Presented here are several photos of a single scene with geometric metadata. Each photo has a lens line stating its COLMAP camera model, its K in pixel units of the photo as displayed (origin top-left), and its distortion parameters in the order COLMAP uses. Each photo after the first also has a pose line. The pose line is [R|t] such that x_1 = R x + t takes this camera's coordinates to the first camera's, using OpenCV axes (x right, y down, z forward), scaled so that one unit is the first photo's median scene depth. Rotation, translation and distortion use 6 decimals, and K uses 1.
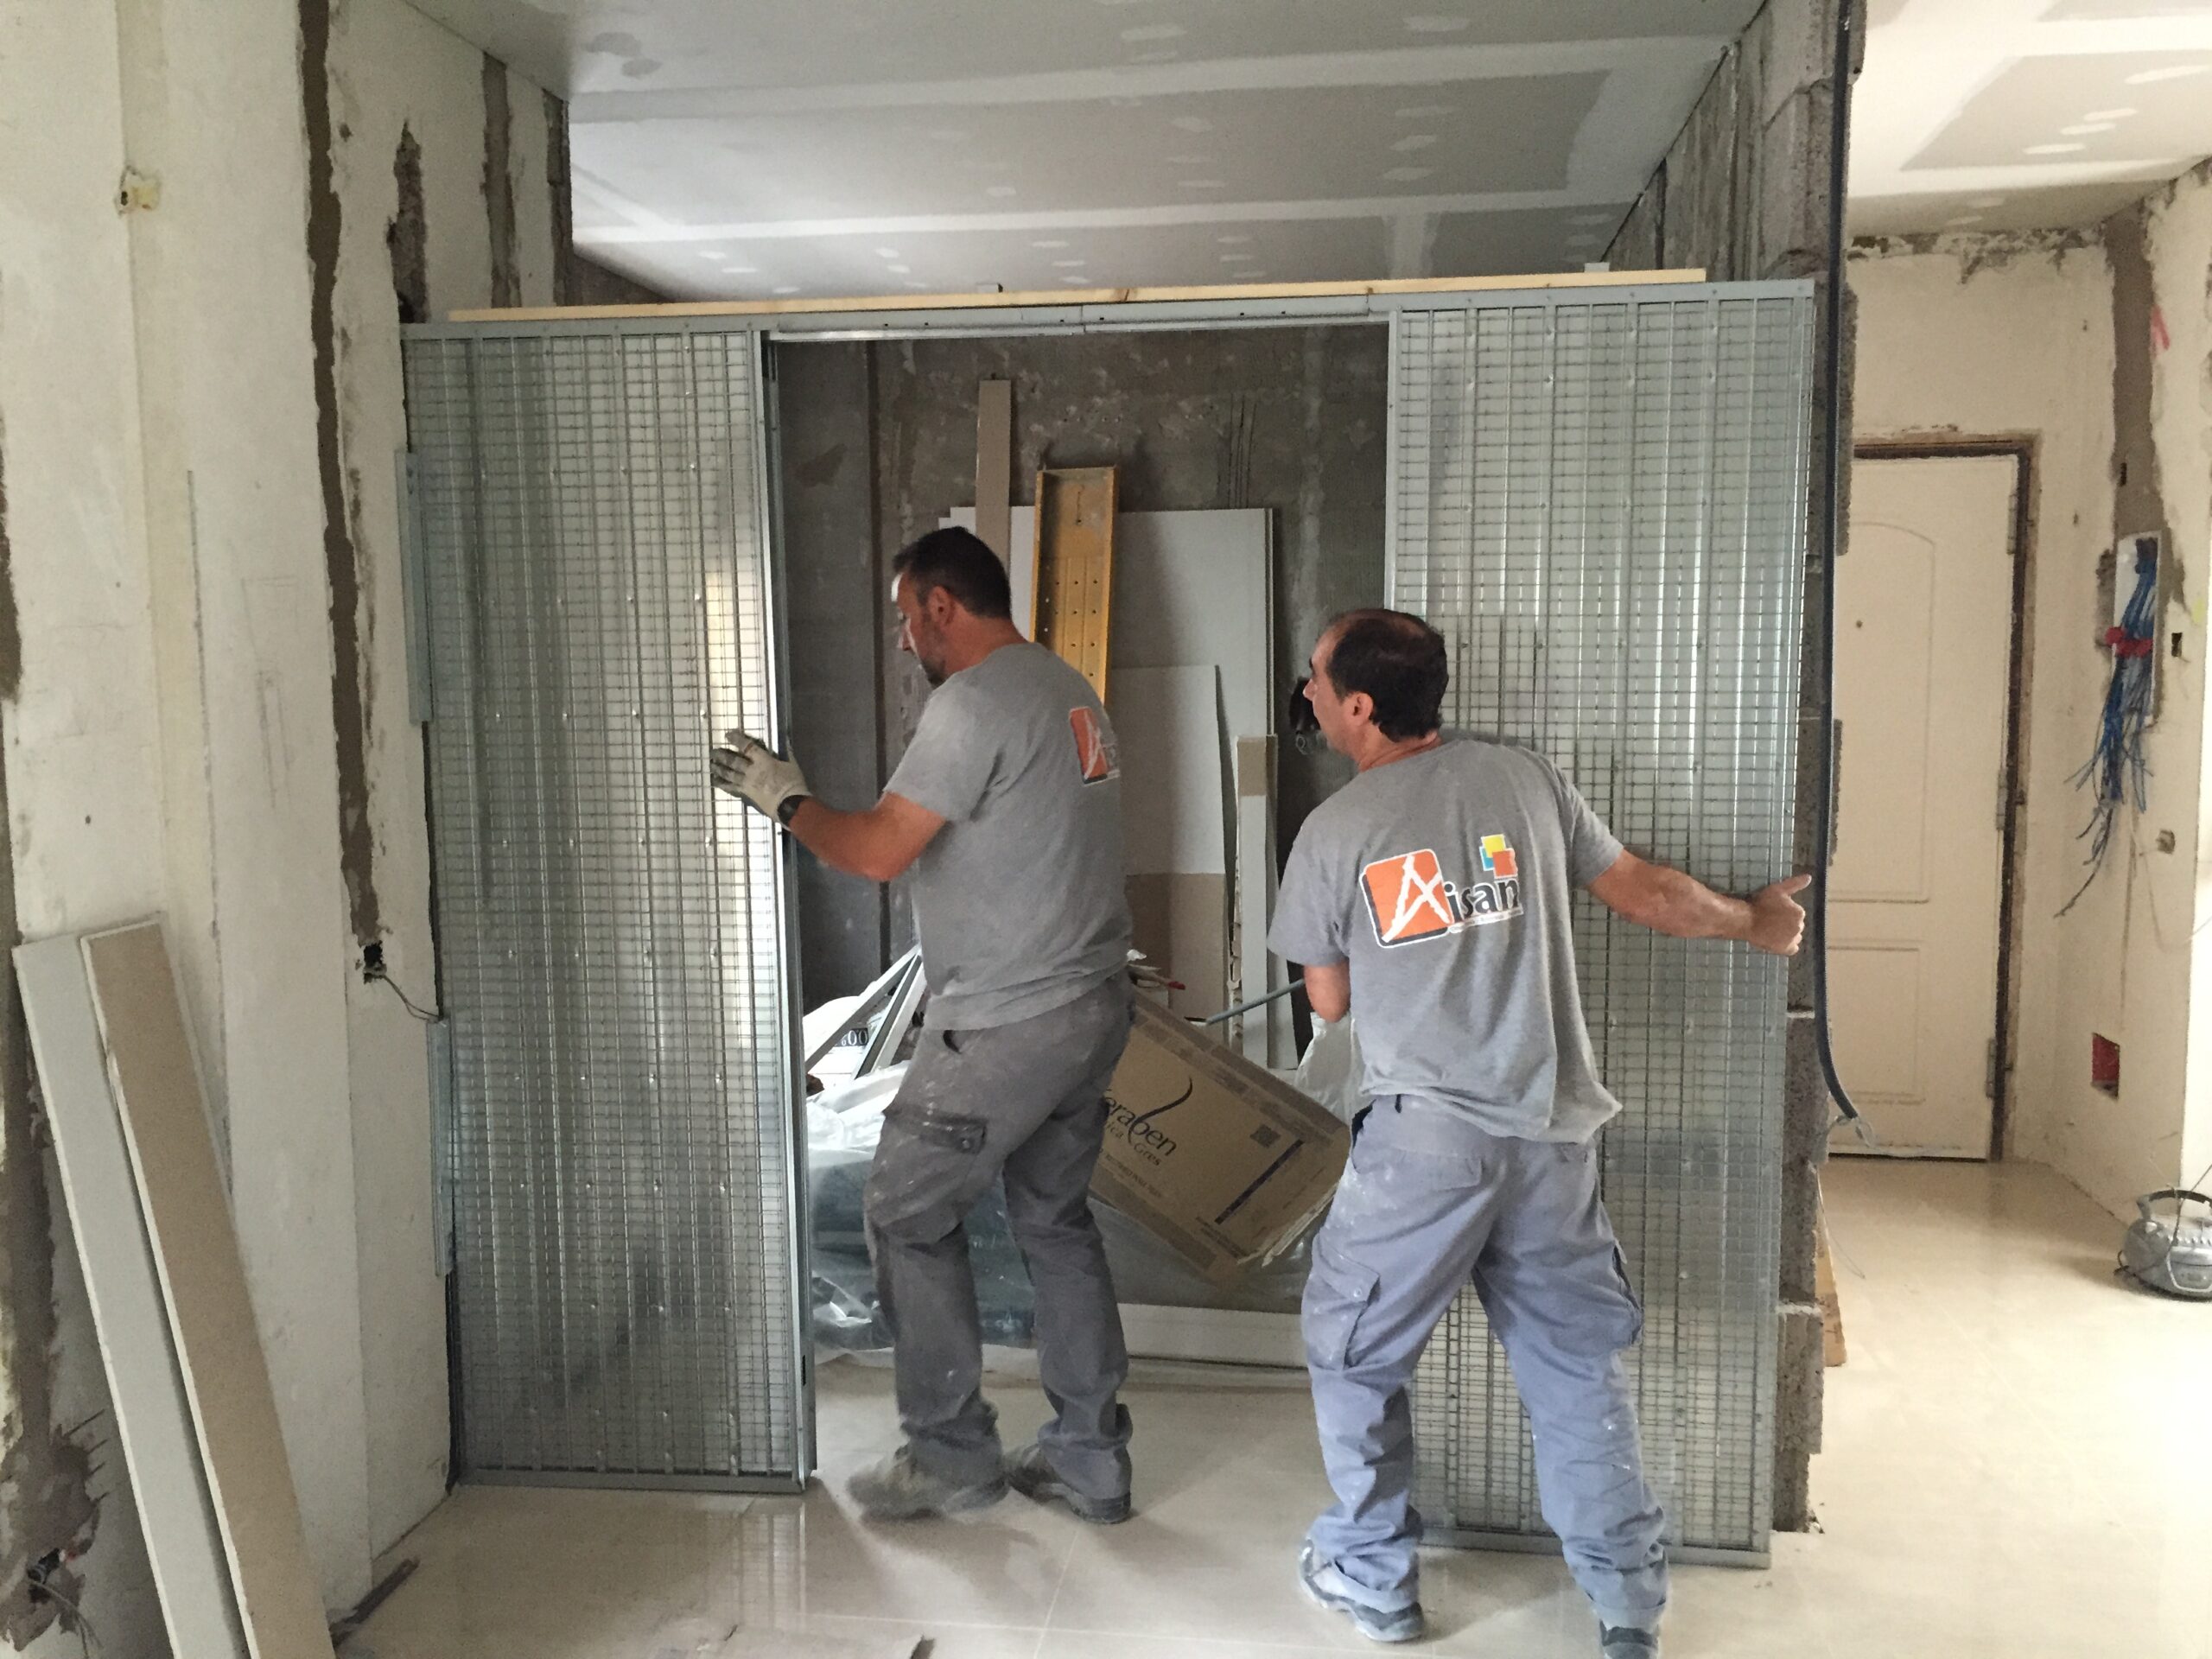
lens RADIAL K [[1871.2, 0, 1110.7], [0, 1871.2, 817.5], [0, 0, 1]] dist [0.097368, -0.136858]
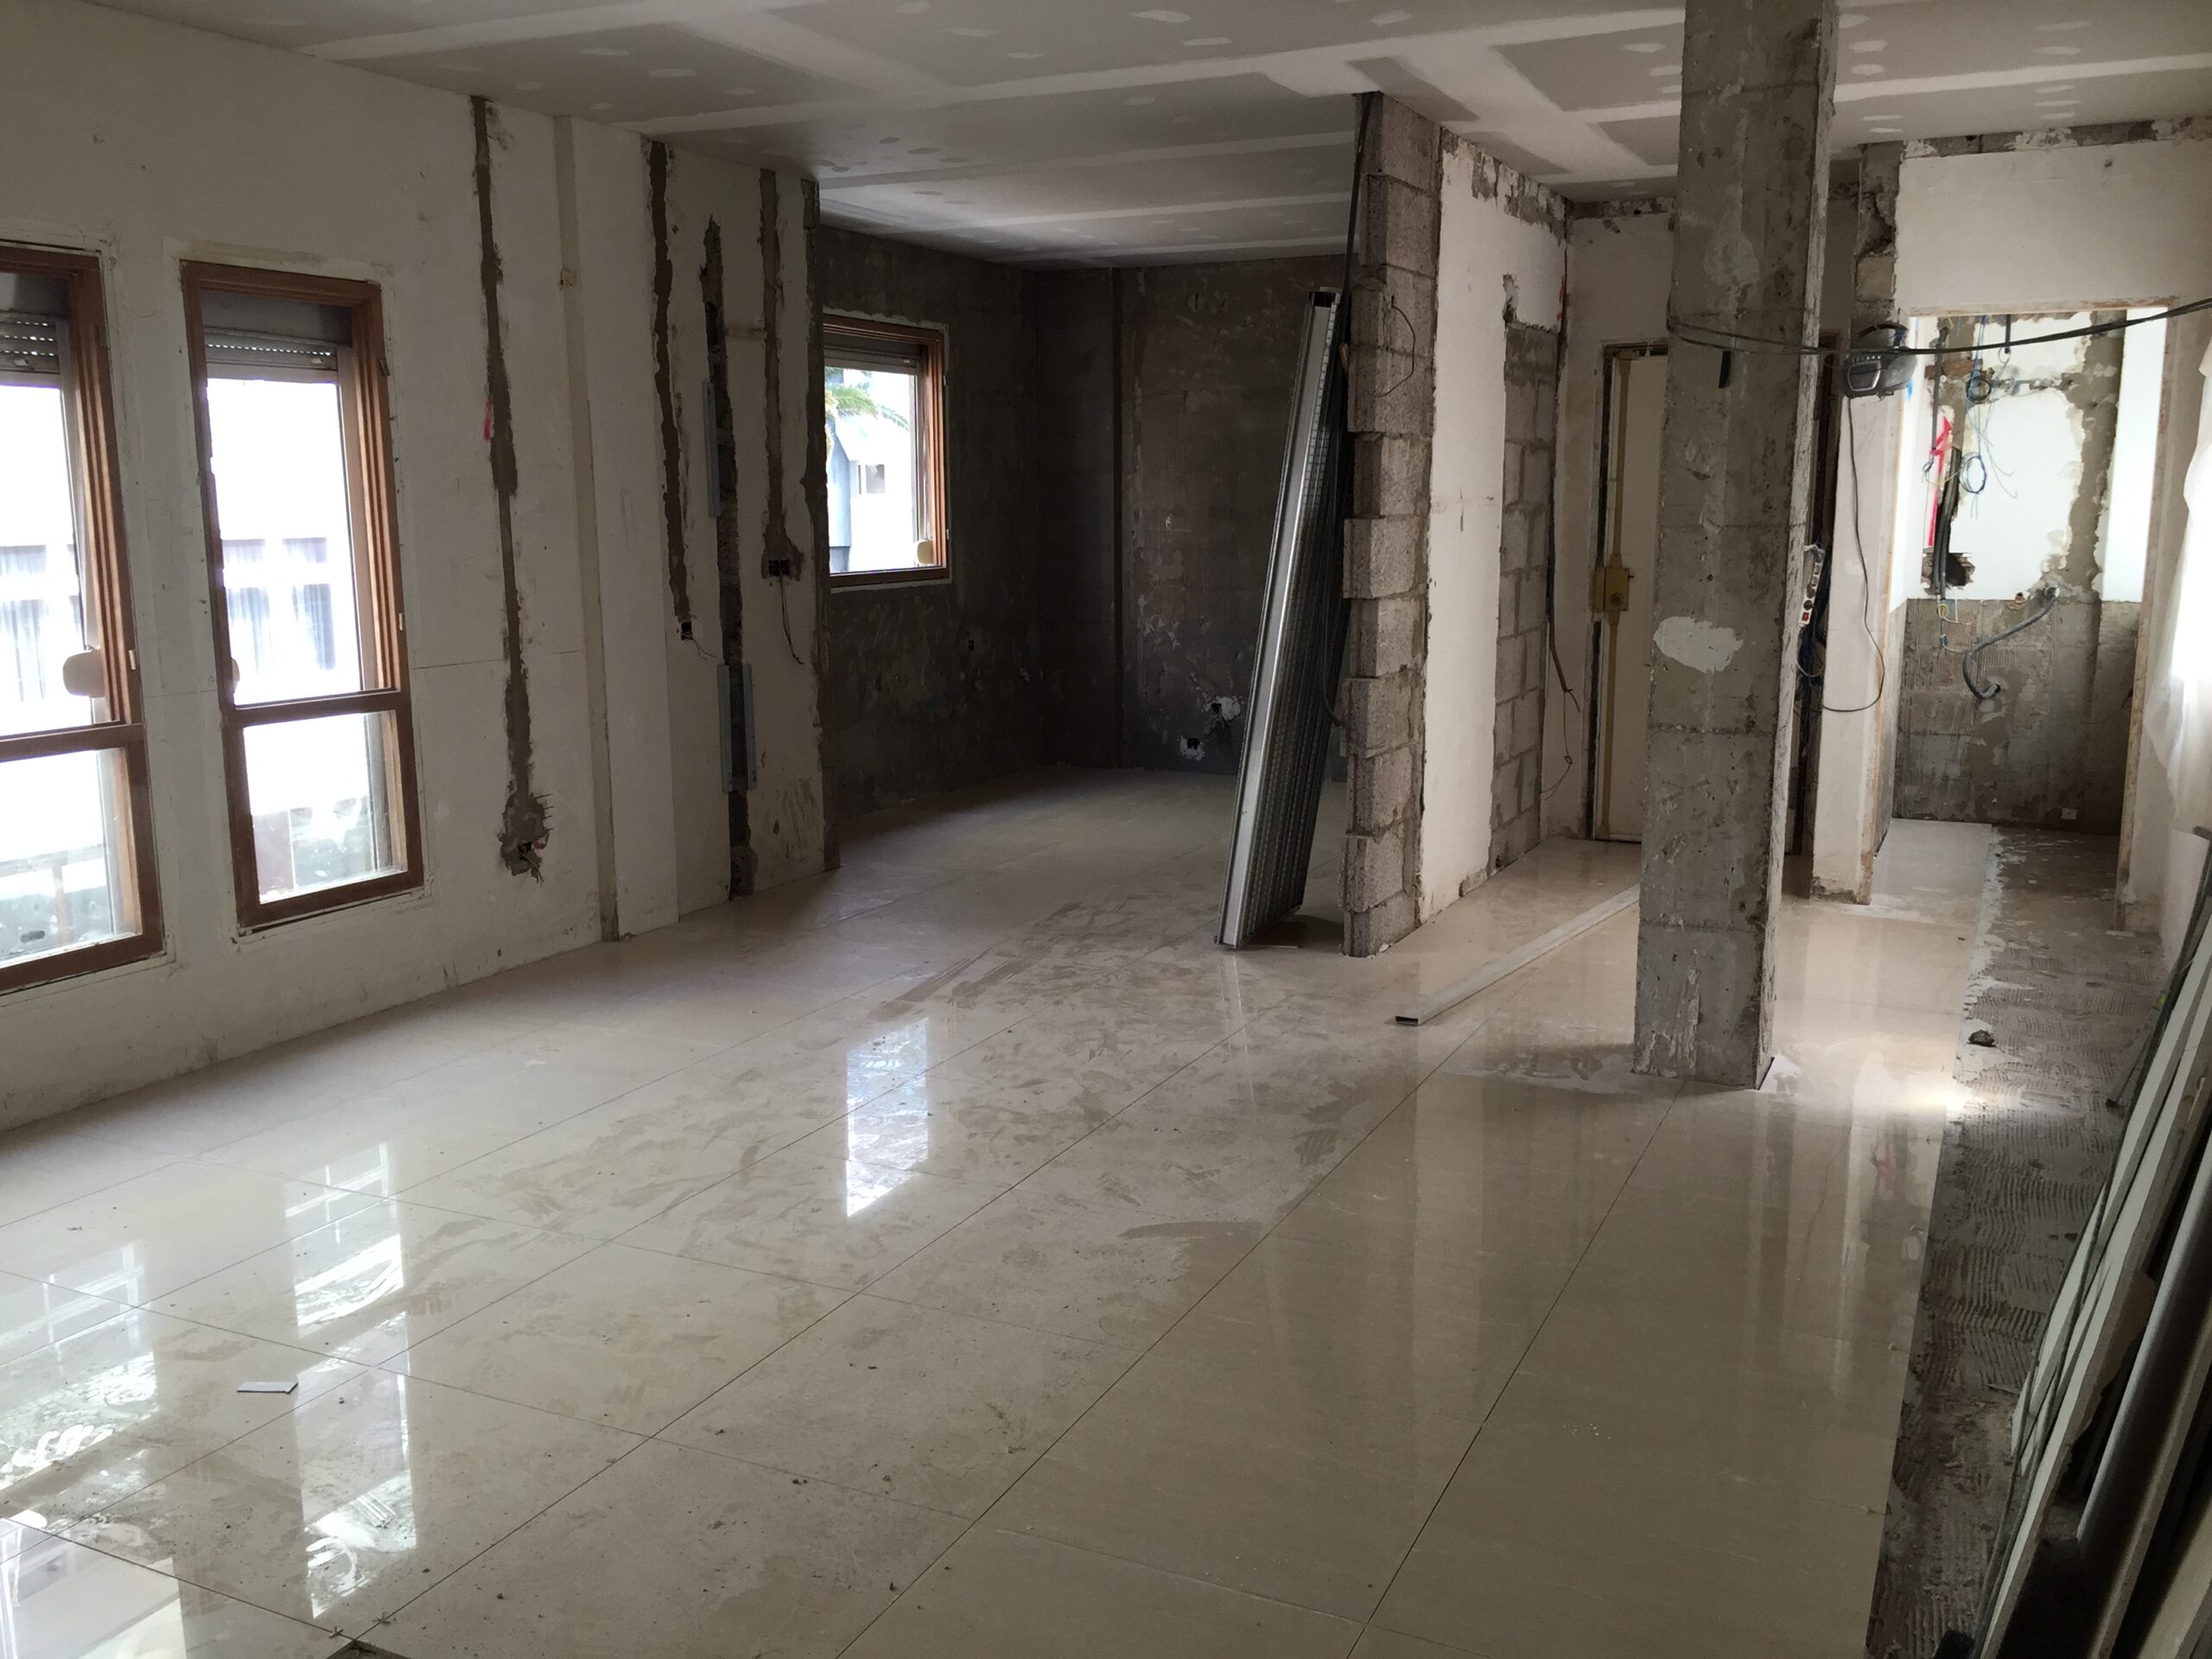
lens RADIAL K [[1881.8, 0, 1112.0], [0, 1881.8, 810.4], [0, 0, 1]] dist [0.104151, -0.139265]
pose [[0.952037, 0.054800, -0.301035, 0.700913], [-0.033551, 0.996596, 0.075310, 0.100542], [0.304137, -0.061598, 0.950635, -0.861806]]
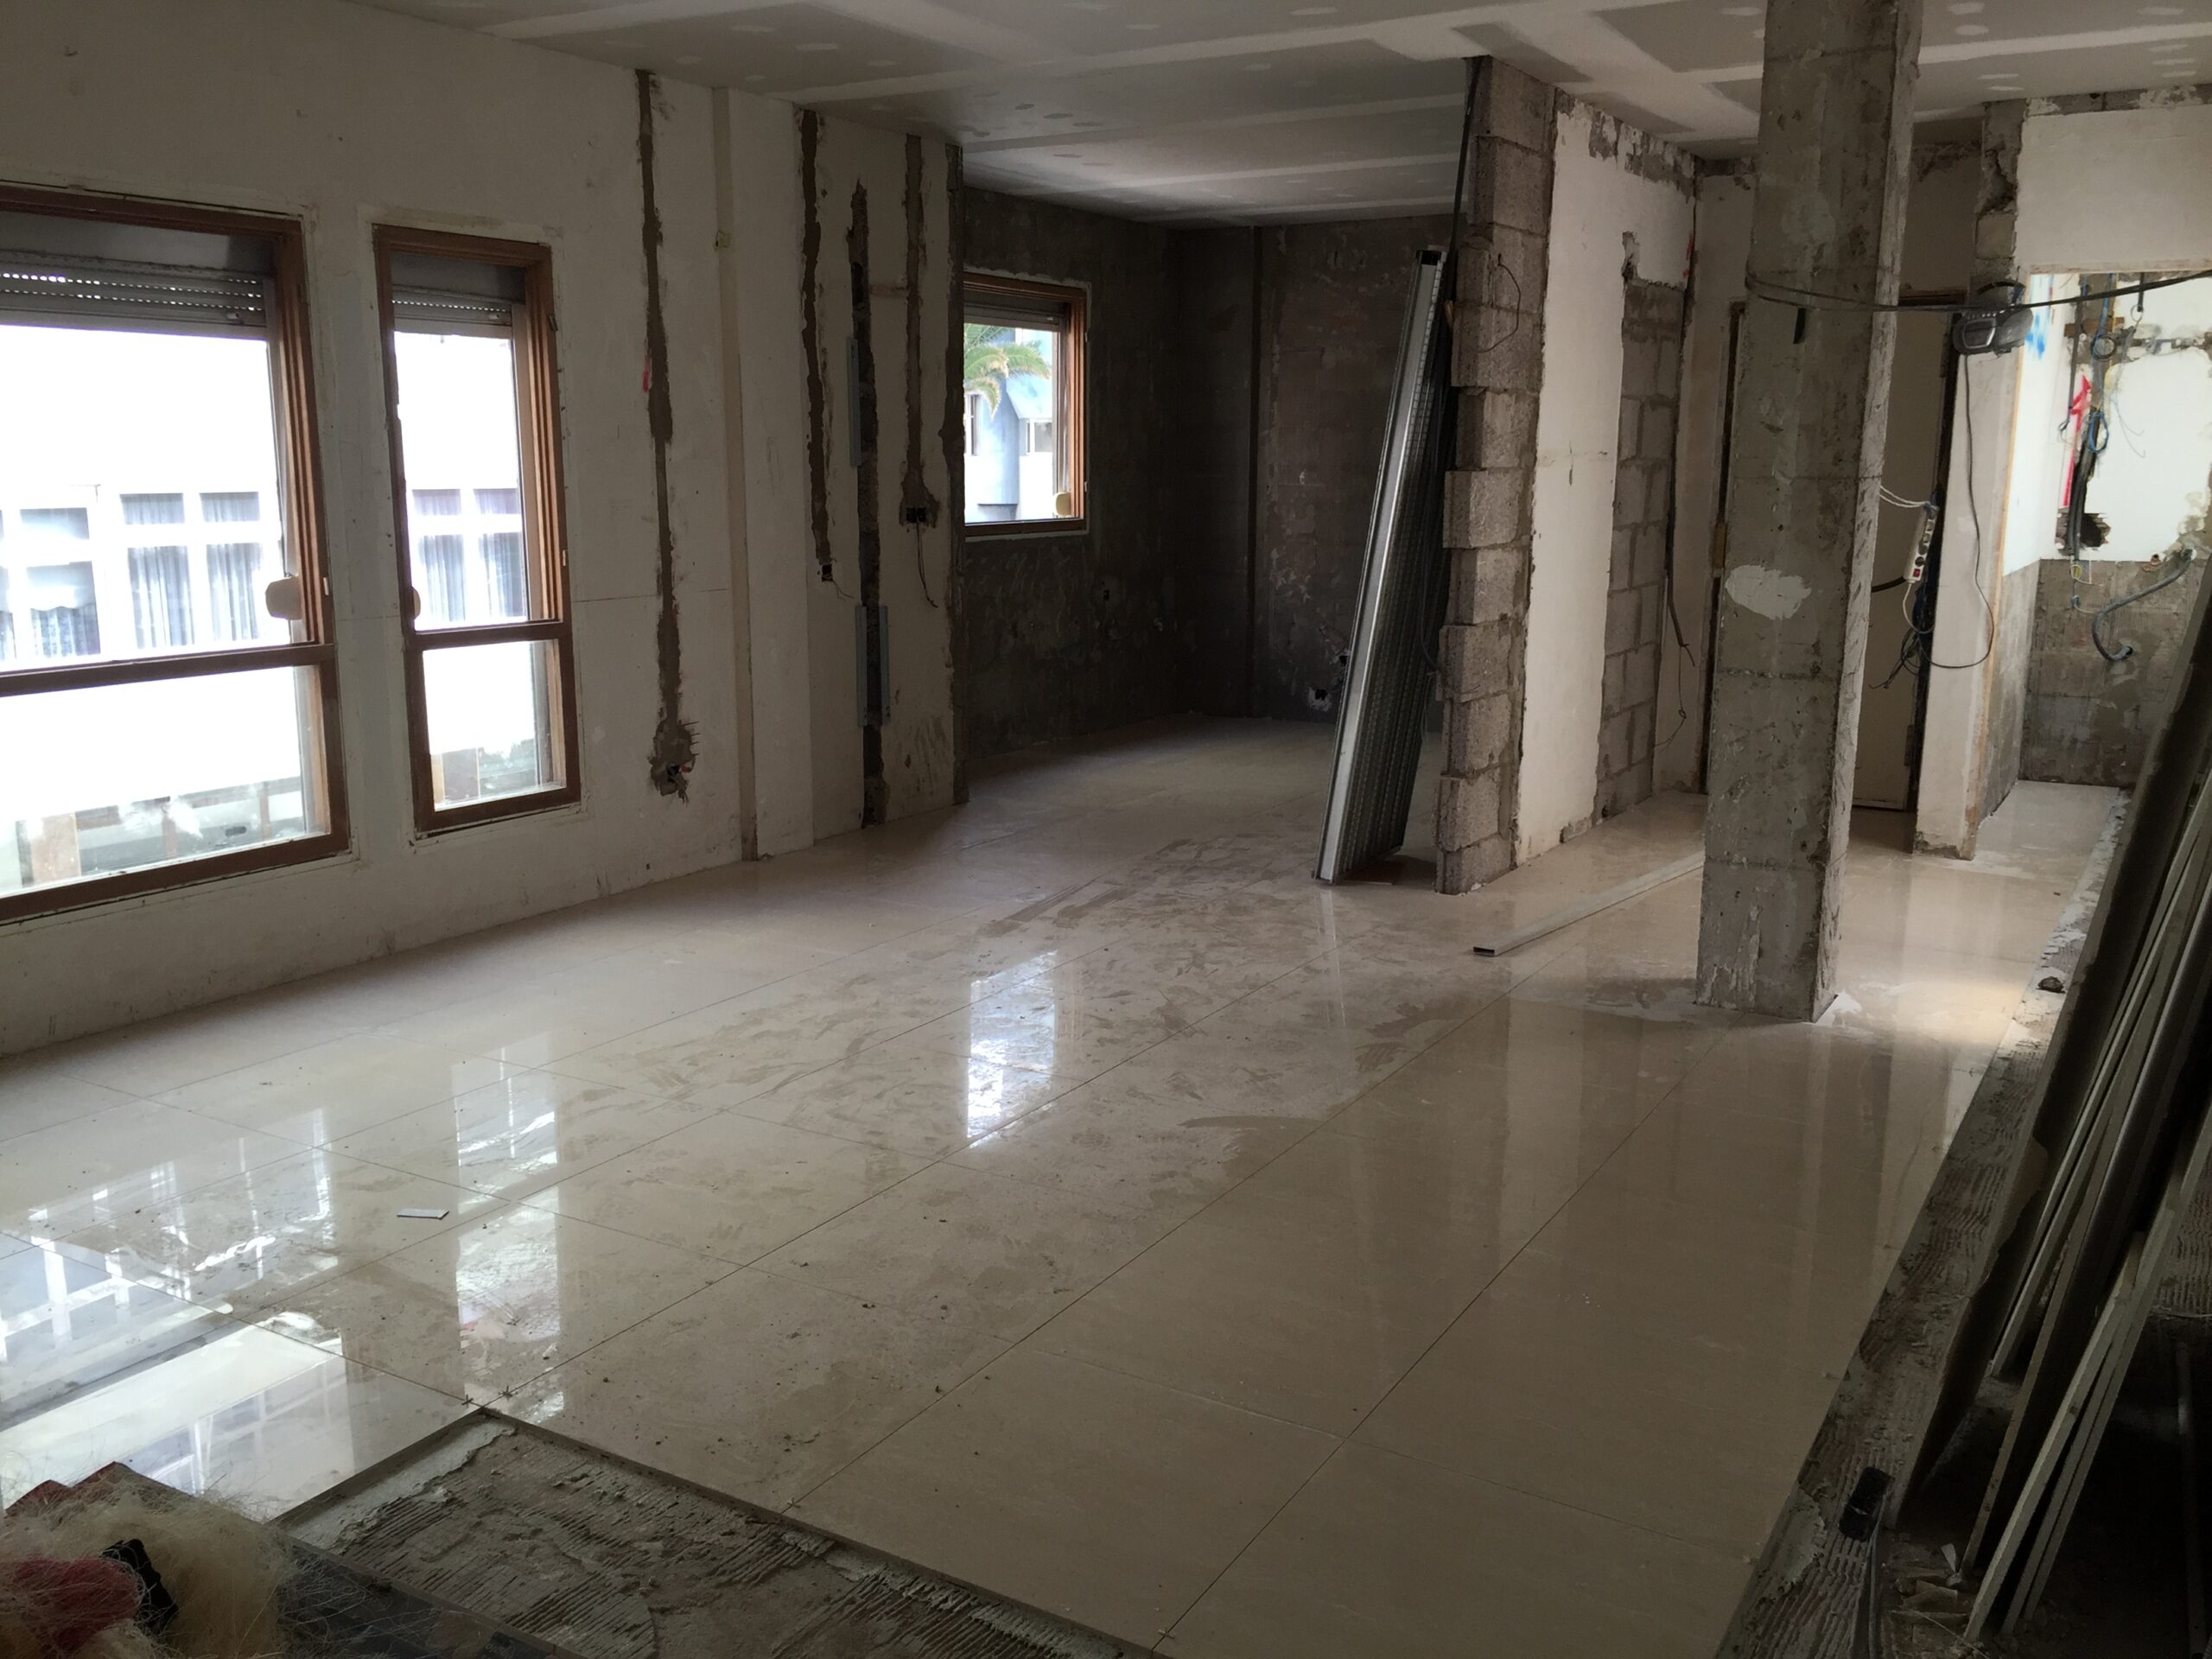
lens RADIAL K [[1879.8, 0, 1108.4], [0, 1879.8, 813.3], [0, 0, 1]] dist [0.102590, -0.135675]
pose [[0.919442, 0.085376, -0.383845, 0.796877], [-0.050128, 0.993630, 0.100933, 0.116611], [0.390017, -0.073560, 0.917865, -0.938261]]
